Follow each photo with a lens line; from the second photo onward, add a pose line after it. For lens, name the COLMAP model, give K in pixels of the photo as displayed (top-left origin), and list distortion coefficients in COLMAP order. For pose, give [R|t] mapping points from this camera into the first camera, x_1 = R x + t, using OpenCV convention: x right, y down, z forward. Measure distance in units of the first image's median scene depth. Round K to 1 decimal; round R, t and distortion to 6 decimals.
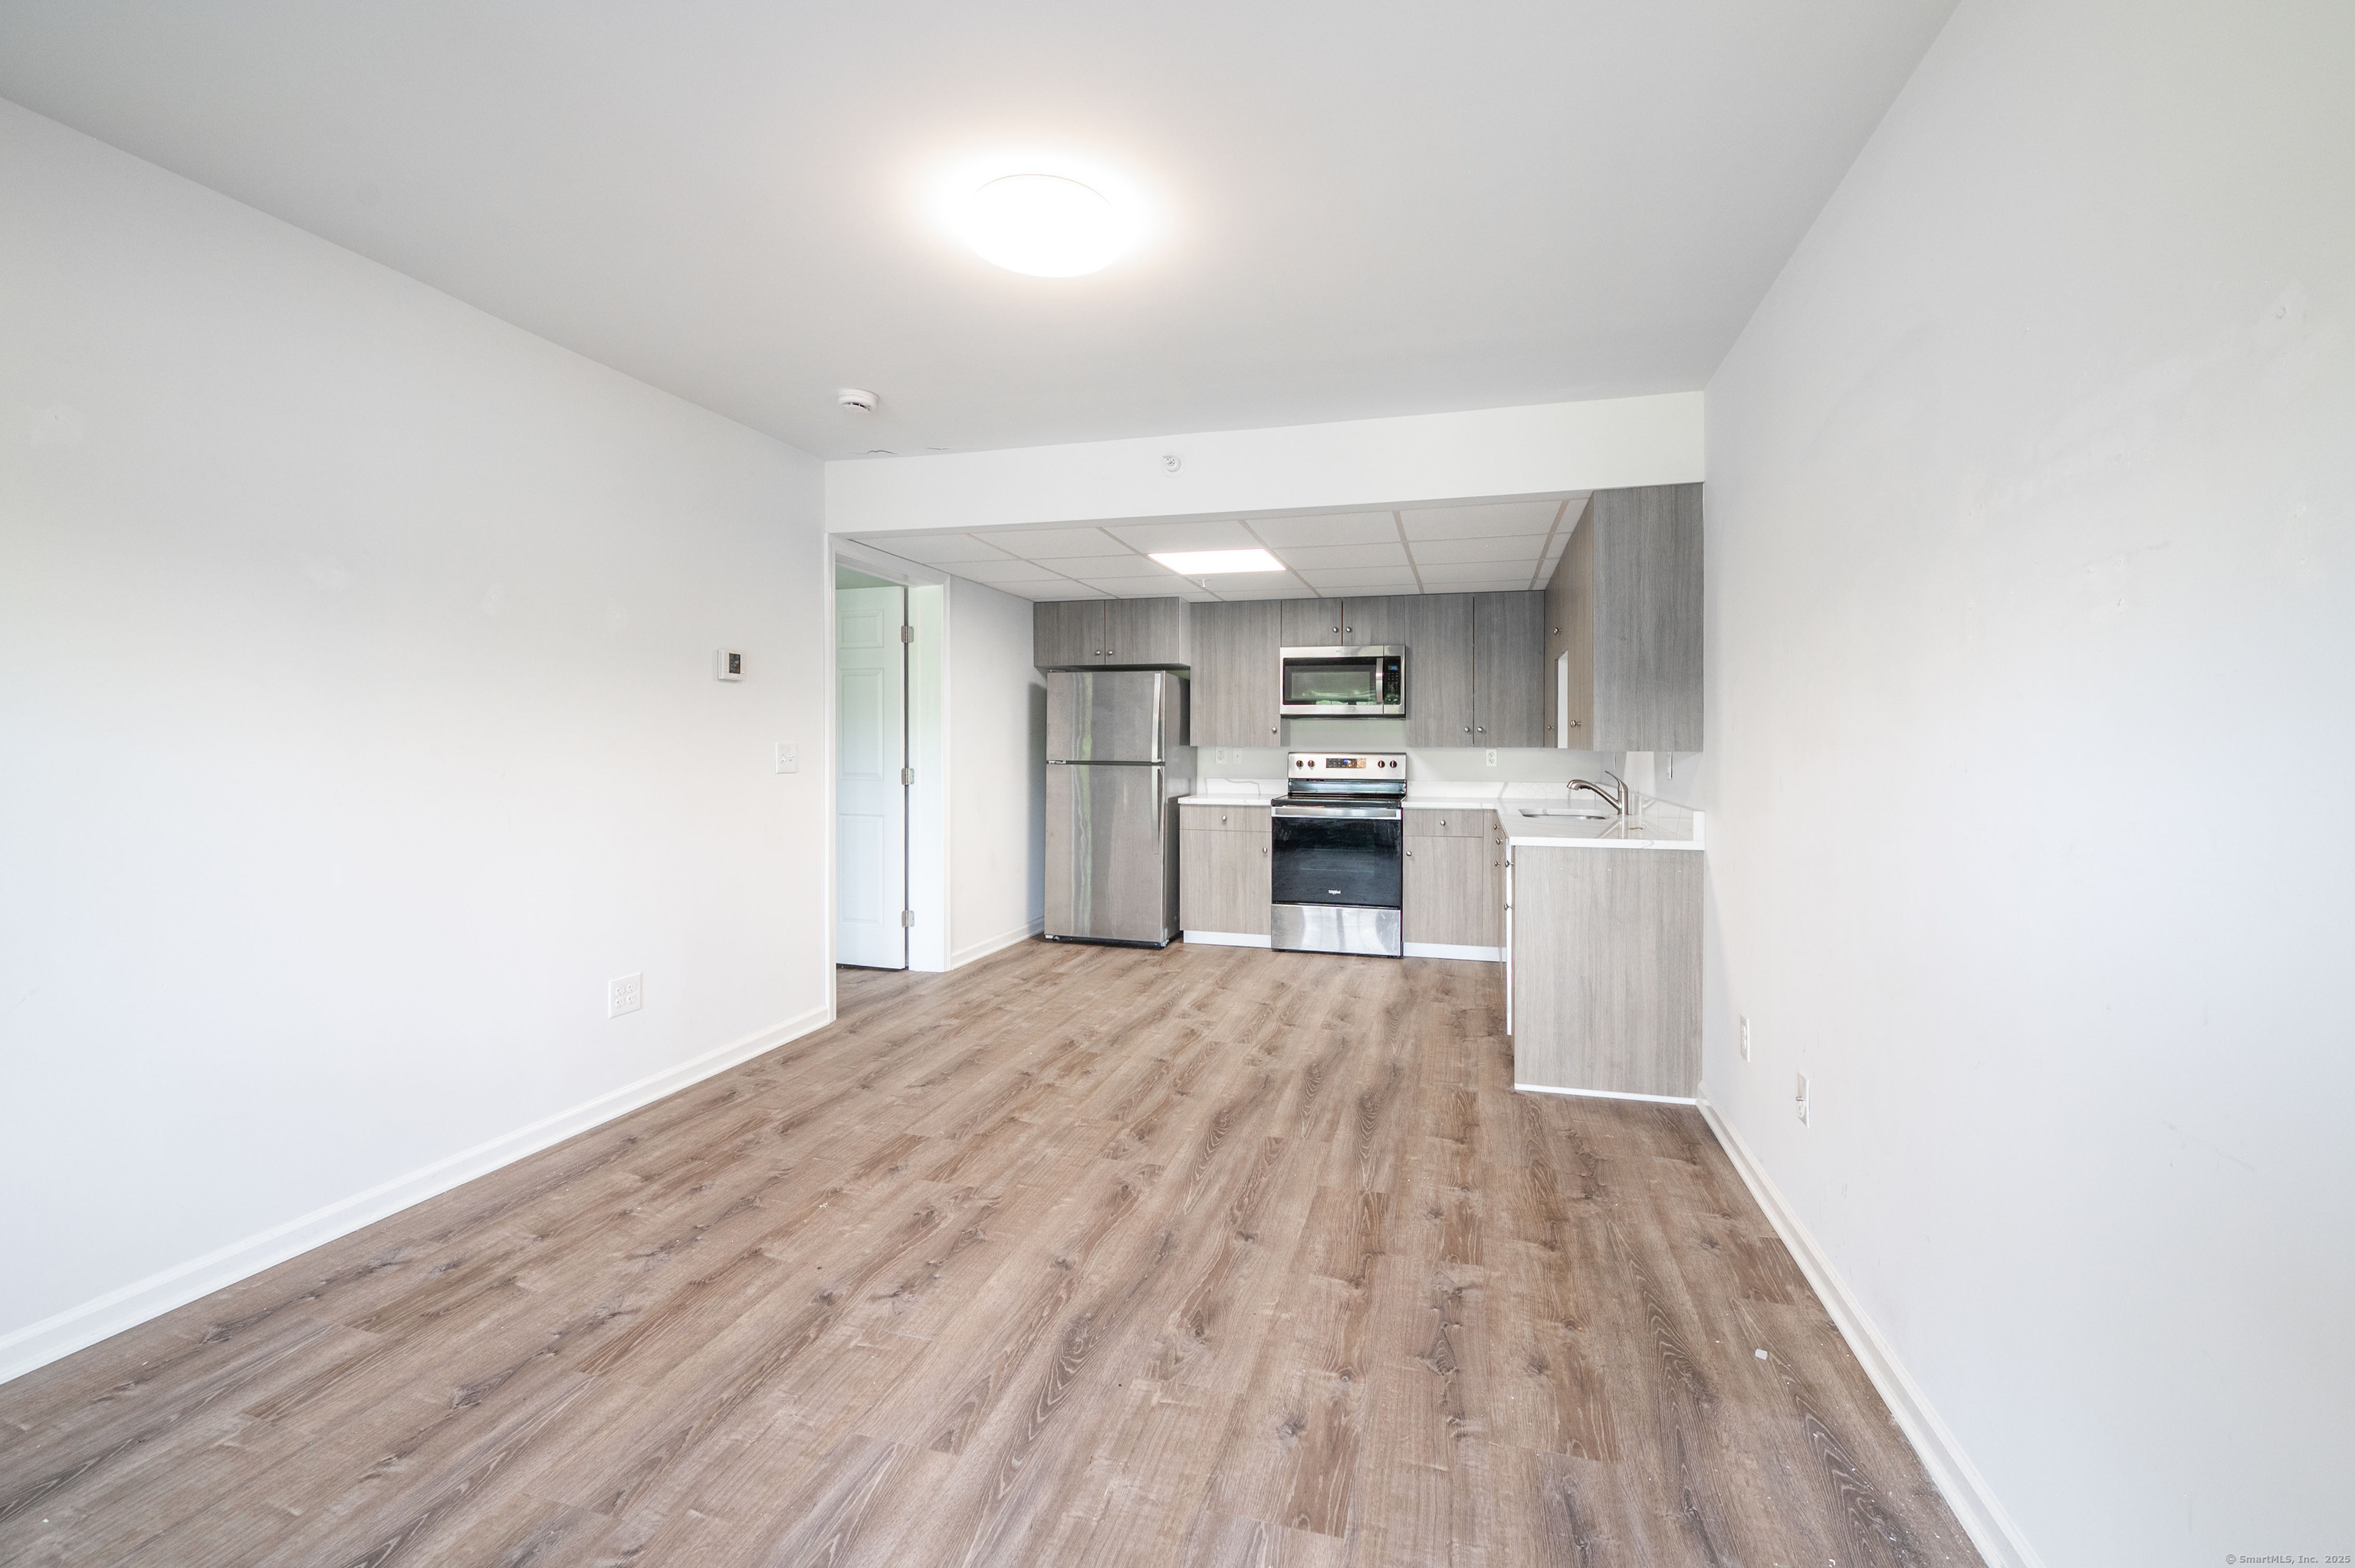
lens RADIAL K [[995.3, 0, 1207.2], [0, 995.3, 730.3], [0, 0, 1]] dist [-0.001717, -0.000434]
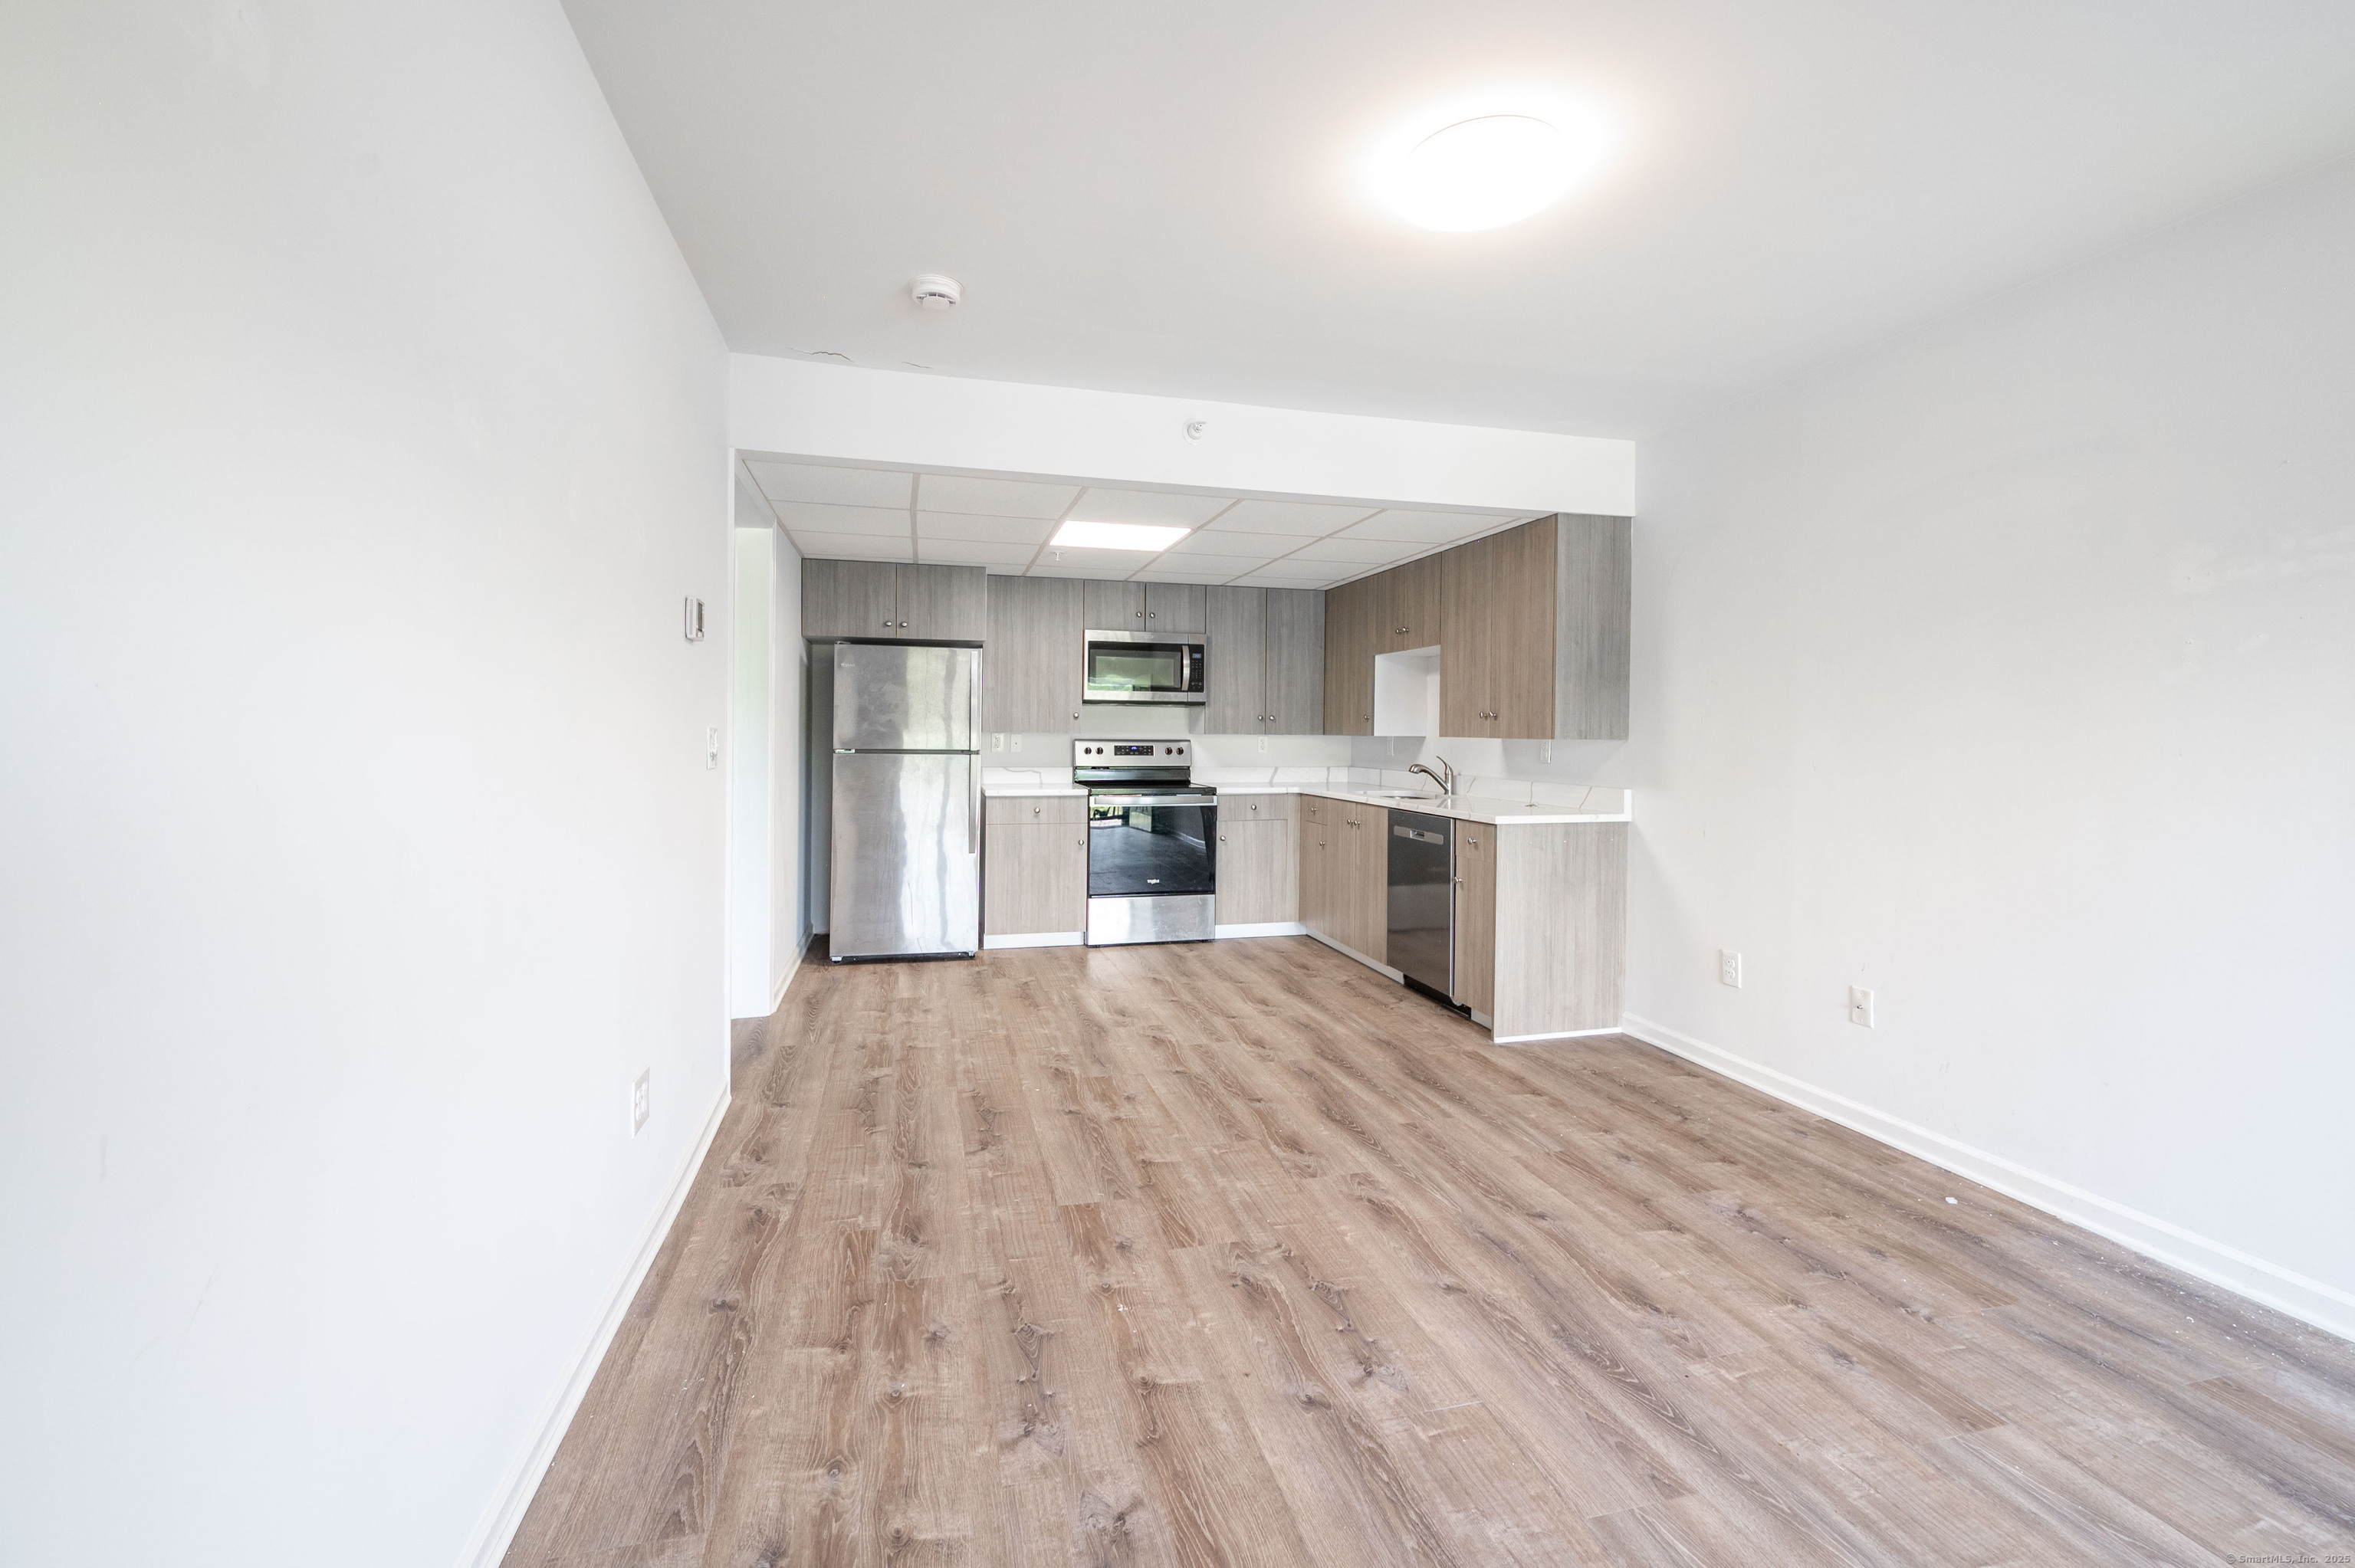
lens RADIAL K [[995.3, 0, 1207.2], [0, 995.3, 730.3], [0, 0, 1]] dist [-0.001717, -0.000434]
pose [[0.864813, 0.005404, 0.502065, -0.529714], [-0.012665, 0.999859, 0.011054, 0.002575], [-0.501934, -0.015918, 0.864759, 0.204275]]
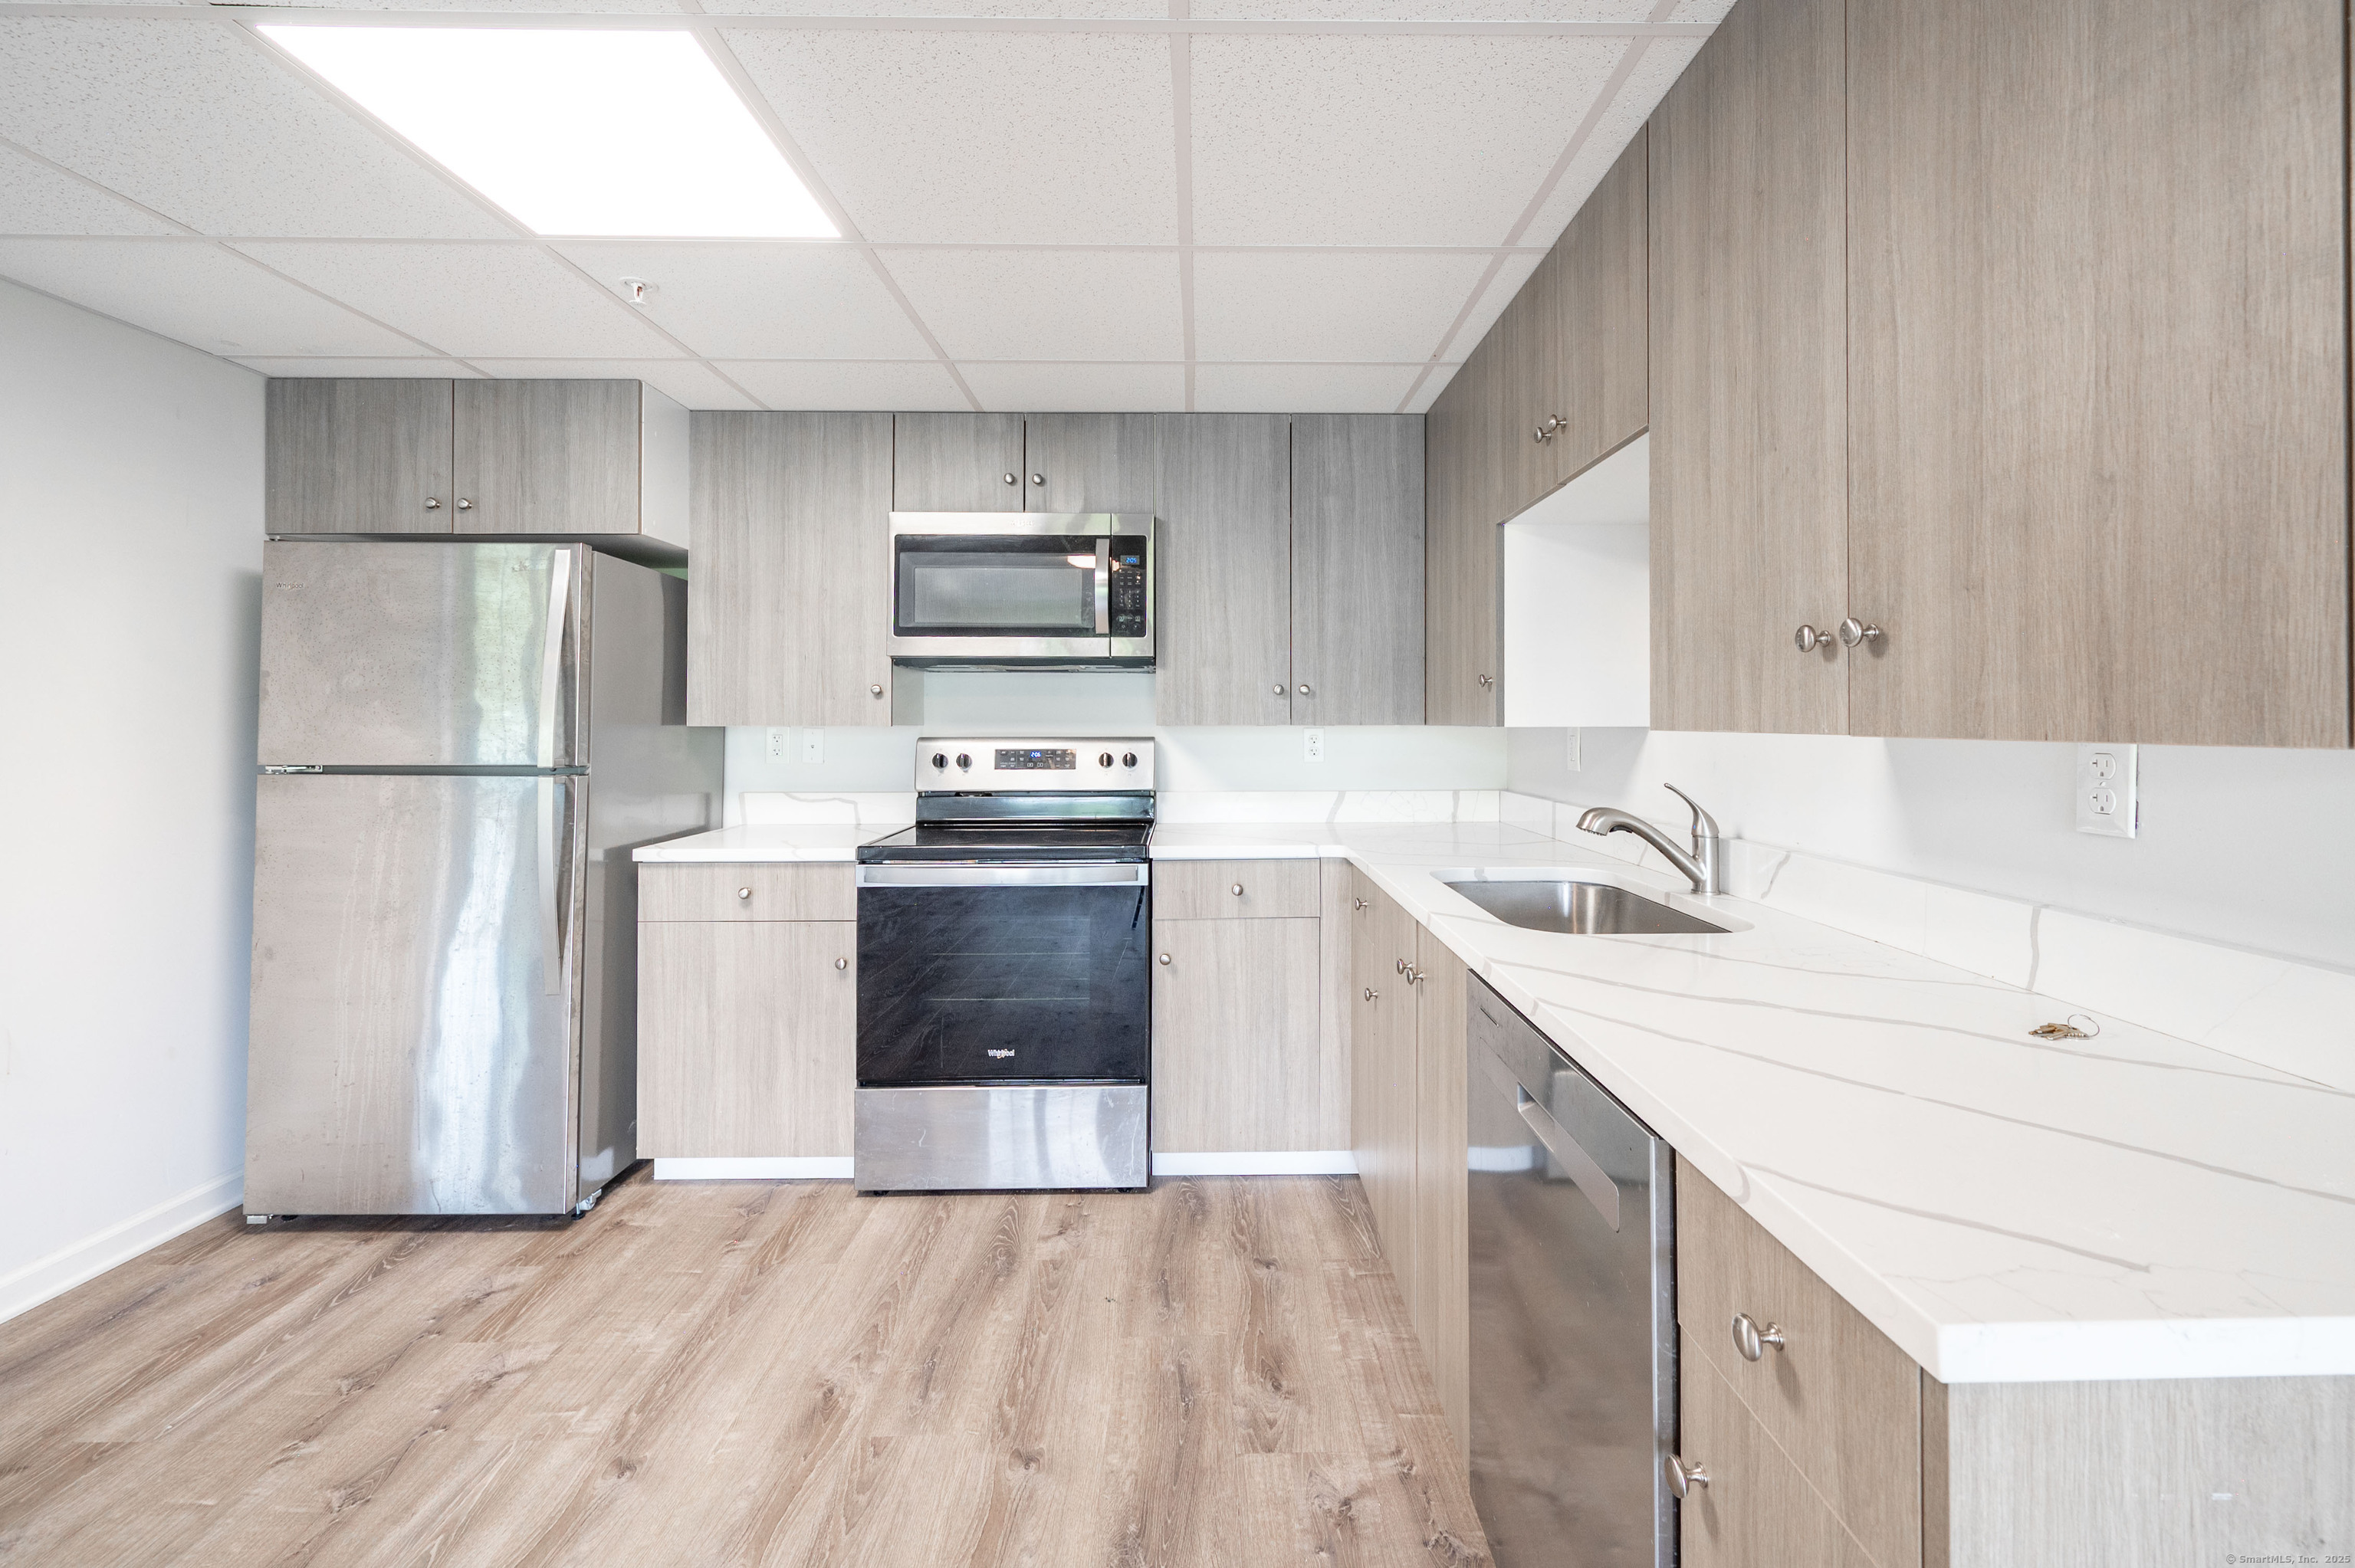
lens RADIAL K [[1029.7, 0, 1203.1], [0, 1029.7, 697.2], [0, 0, 1]] dist [-0.001674, -0.000191]
pose [[0.965575, 0.001787, 0.260117, 0.157242], [0.000726, 0.999954, -0.009564, 0.013419], [-0.260122, 0.009424, 0.965530, 0.877384]]
